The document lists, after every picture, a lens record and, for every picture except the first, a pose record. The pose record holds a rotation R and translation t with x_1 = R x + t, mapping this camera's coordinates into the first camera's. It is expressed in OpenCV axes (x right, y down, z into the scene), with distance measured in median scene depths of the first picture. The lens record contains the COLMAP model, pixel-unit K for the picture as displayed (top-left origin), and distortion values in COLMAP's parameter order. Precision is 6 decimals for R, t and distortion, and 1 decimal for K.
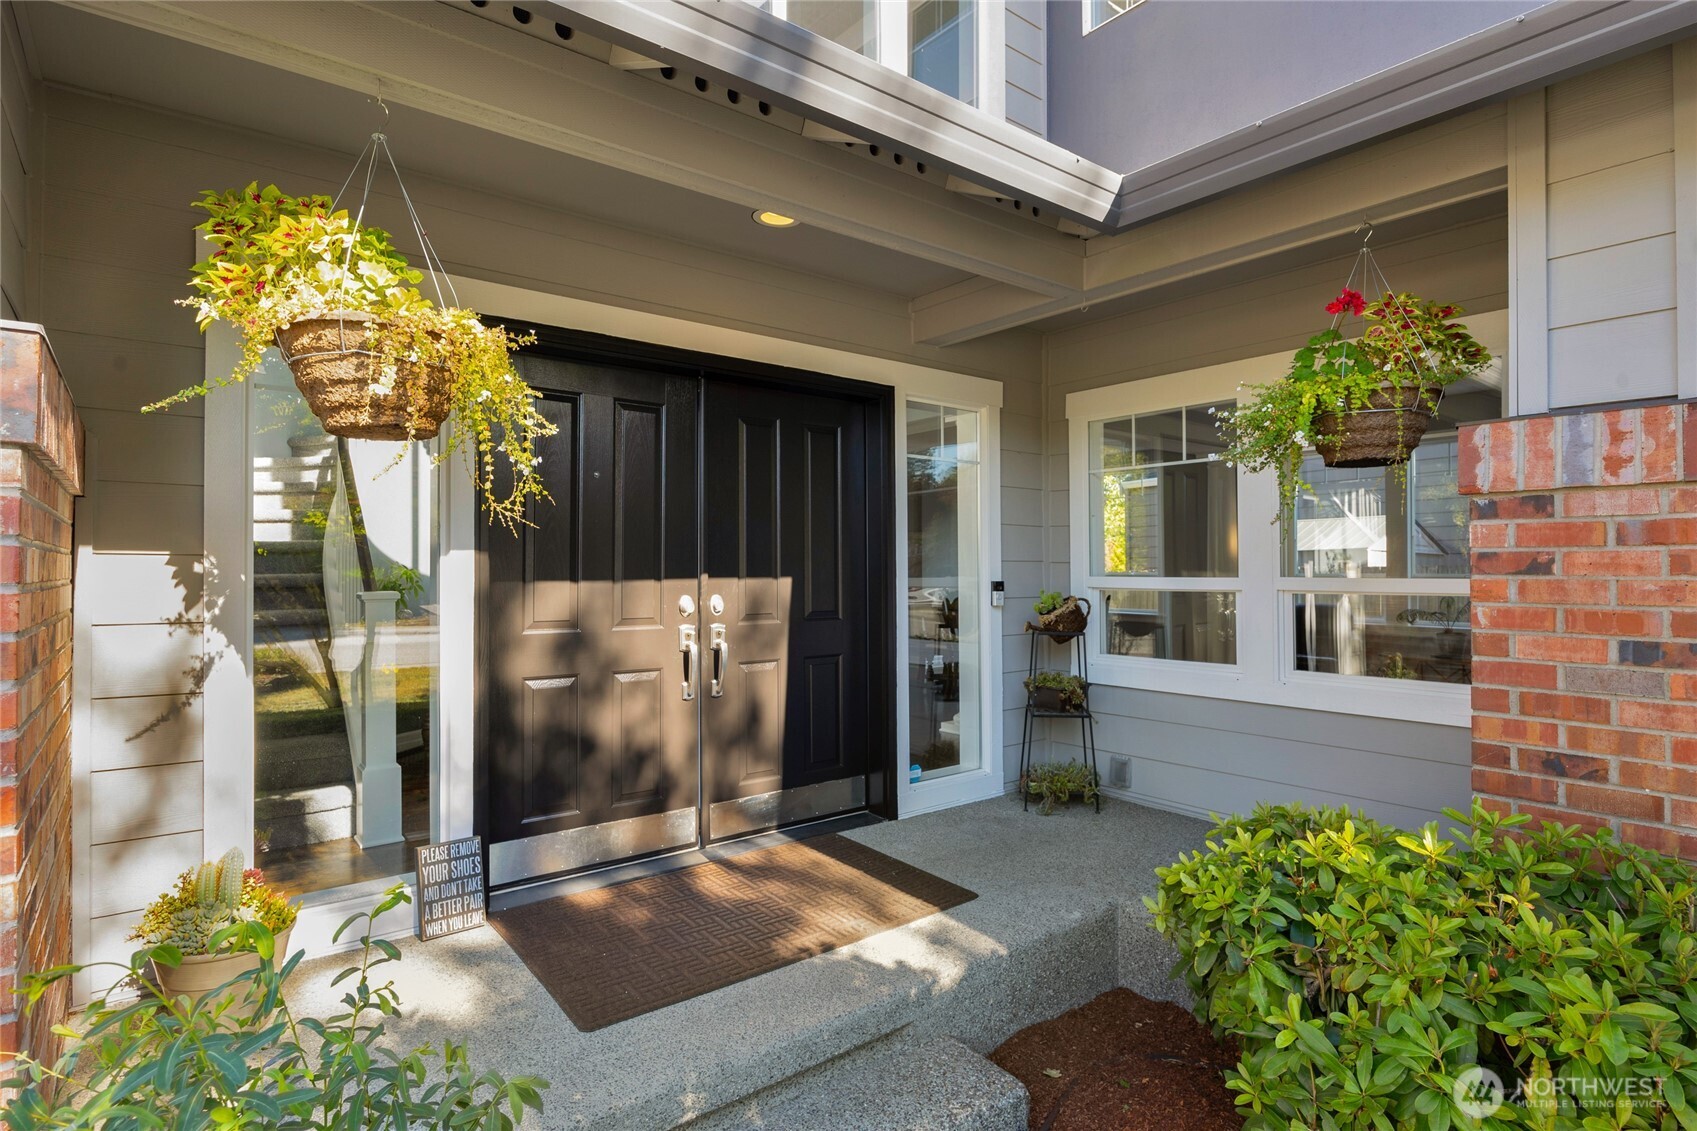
lens RADIAL K [[900.7, 0, 849.7], [0, 900.7, 562.0], [0, 0, 1]] dist [-0.000050, 0.000000]
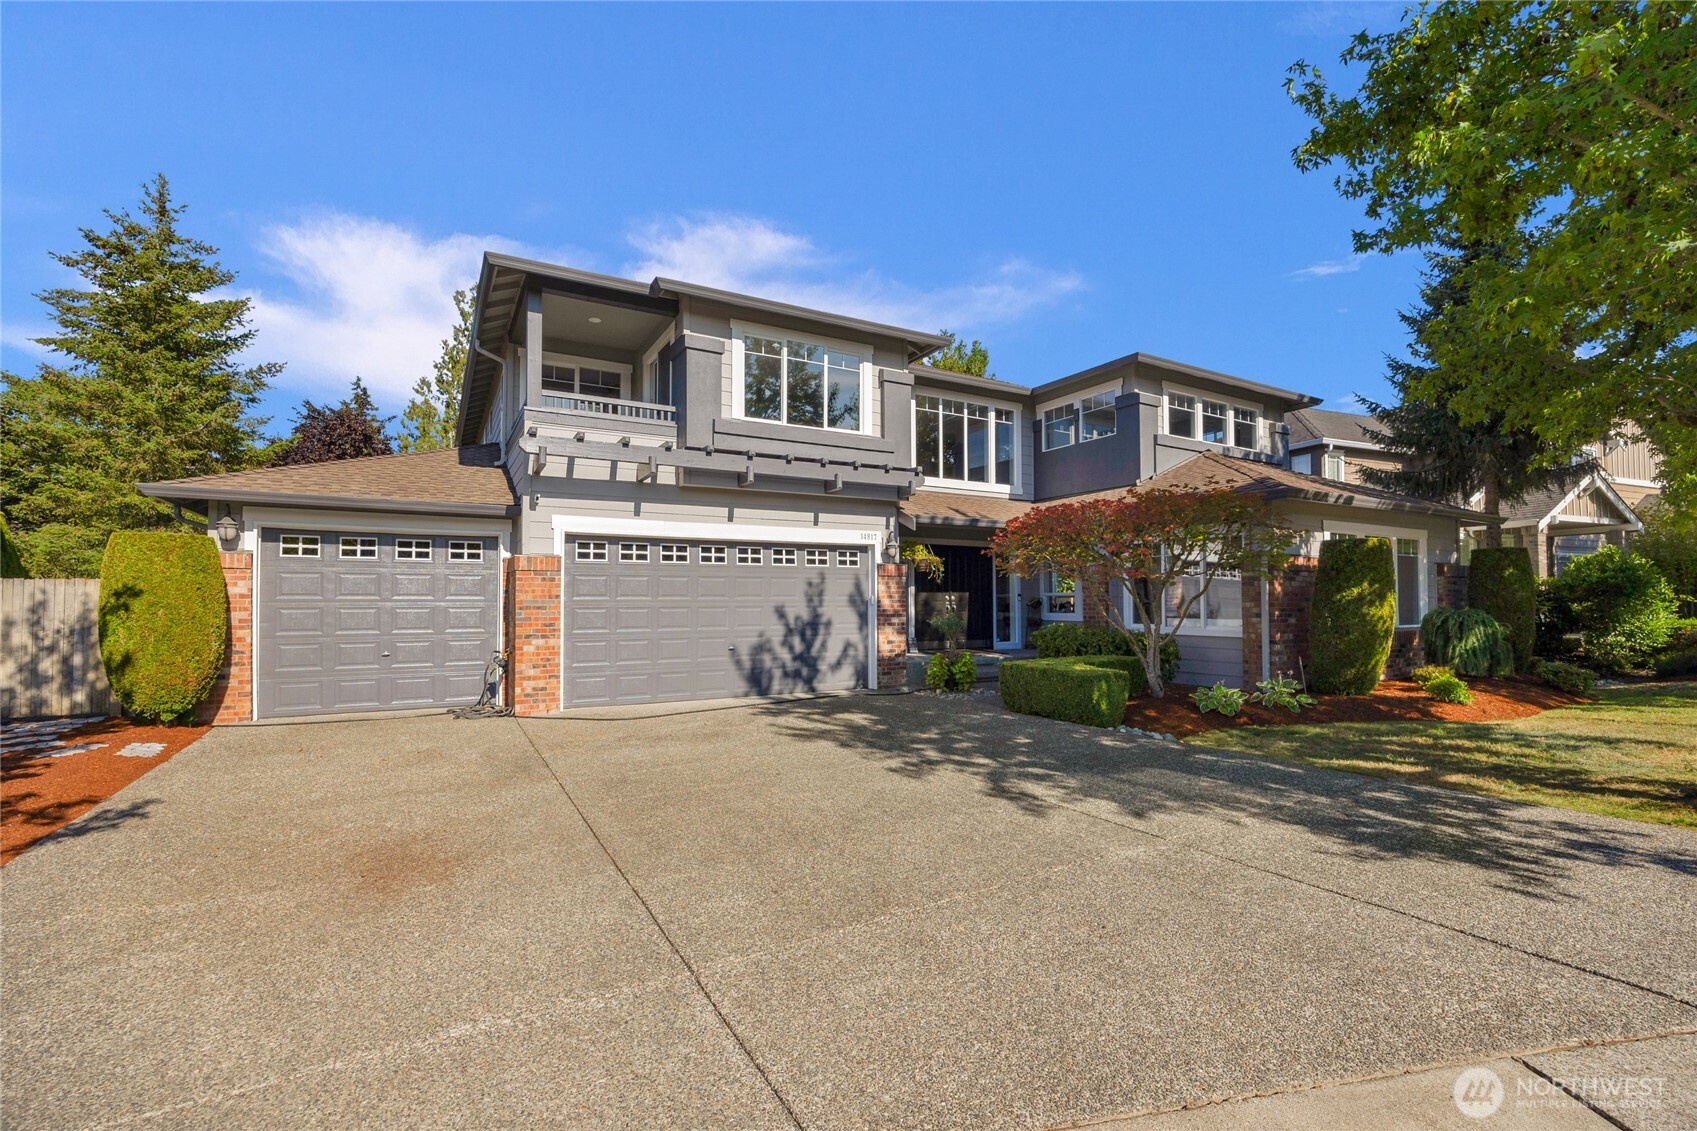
lens RADIAL K [[758.6, 0, 849.0], [0, 758.6, 575.4], [0, 0, 1]] dist [0.000020, 0.000000]
pose [[0.987340, -0.007342, -0.158448, -0.055801], [0.002228, 0.999472, -0.032430, 0.054200], [0.158602, 0.031667, 0.986835, -2.822283]]
